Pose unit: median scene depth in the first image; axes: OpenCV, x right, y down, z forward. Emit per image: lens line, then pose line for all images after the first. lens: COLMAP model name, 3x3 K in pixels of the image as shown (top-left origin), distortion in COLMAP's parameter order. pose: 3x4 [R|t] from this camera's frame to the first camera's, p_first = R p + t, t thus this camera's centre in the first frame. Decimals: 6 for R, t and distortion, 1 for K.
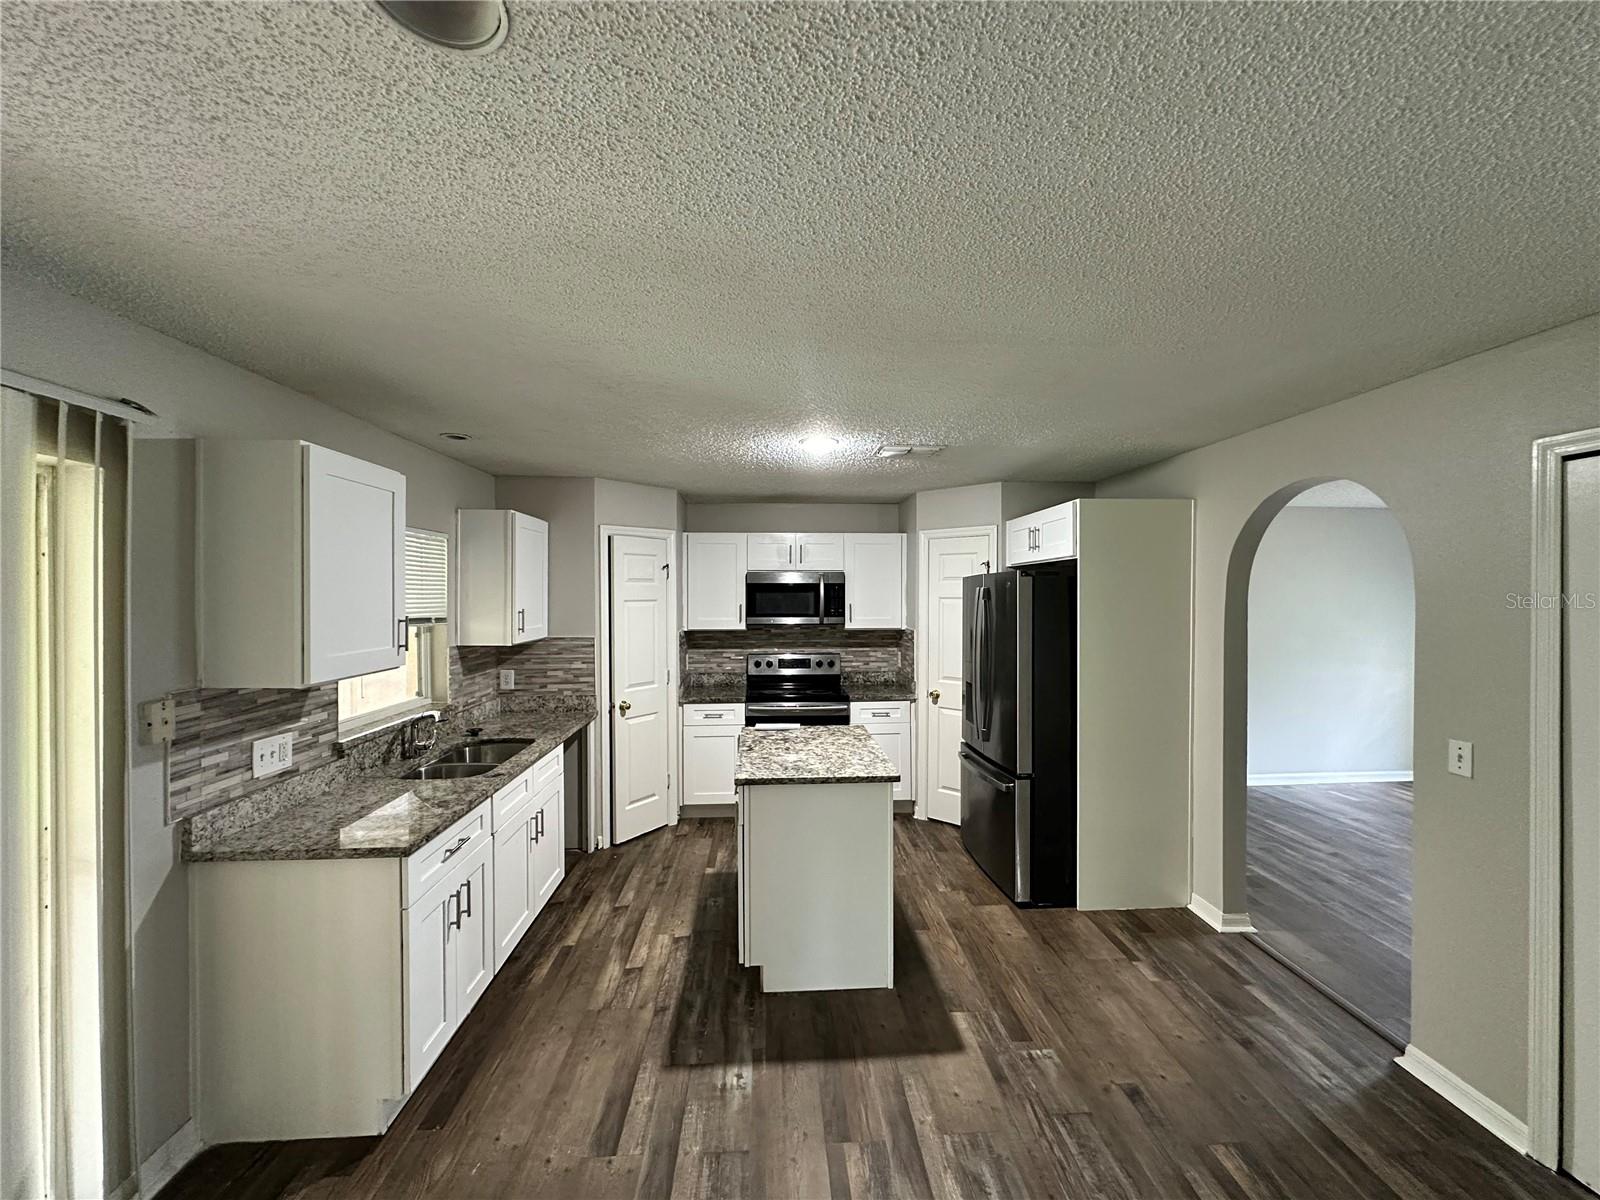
lens RADIAL K [[636.7, 0, 803.3], [0, 636.7, 595.5], [0, 0, 1]] dist [-0.000889, -0.000058]
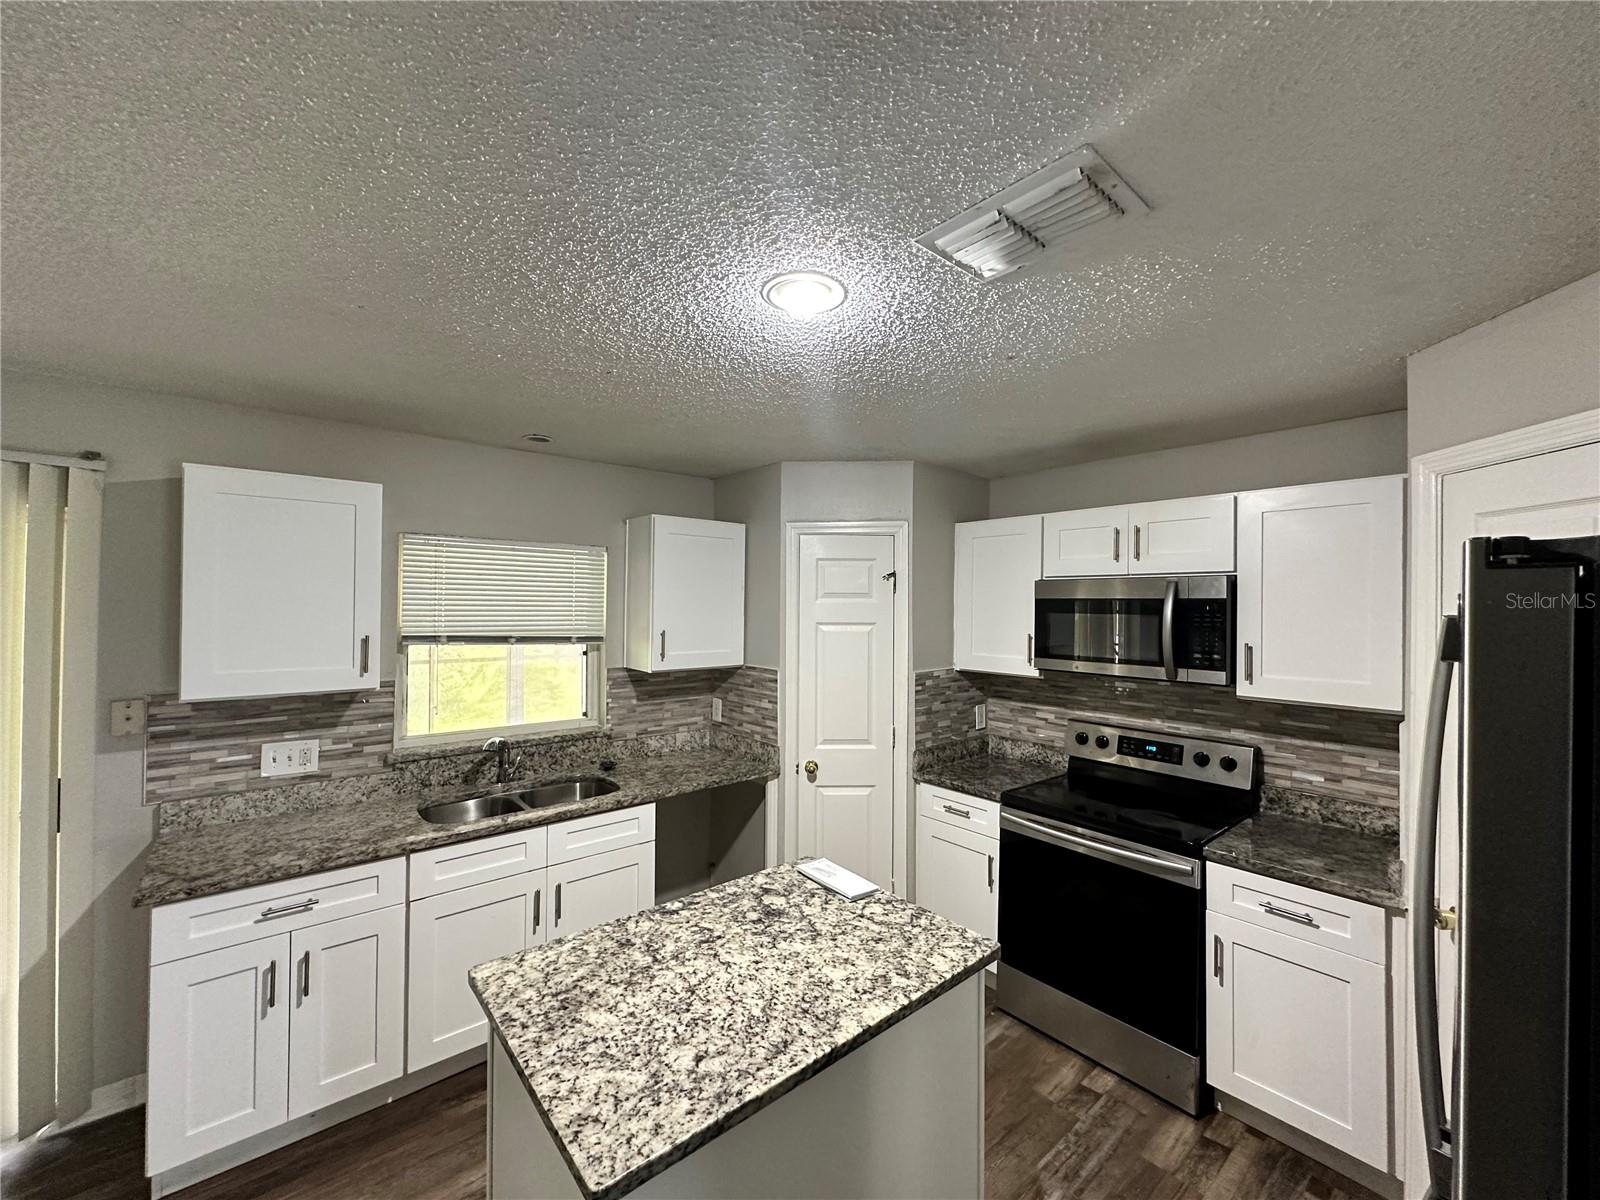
lens RADIAL K [[636.7, 0, 799.9], [0, 636.7, 602.5], [0, 0, 1]] dist [-0.000889, -0.000058]
pose [[0.598468, 0.002927, -0.801141, 0.312067], [-0.013658, 0.999885, -0.006550, -0.011381], [0.801030, 0.014862, 0.598440, 0.584453]]
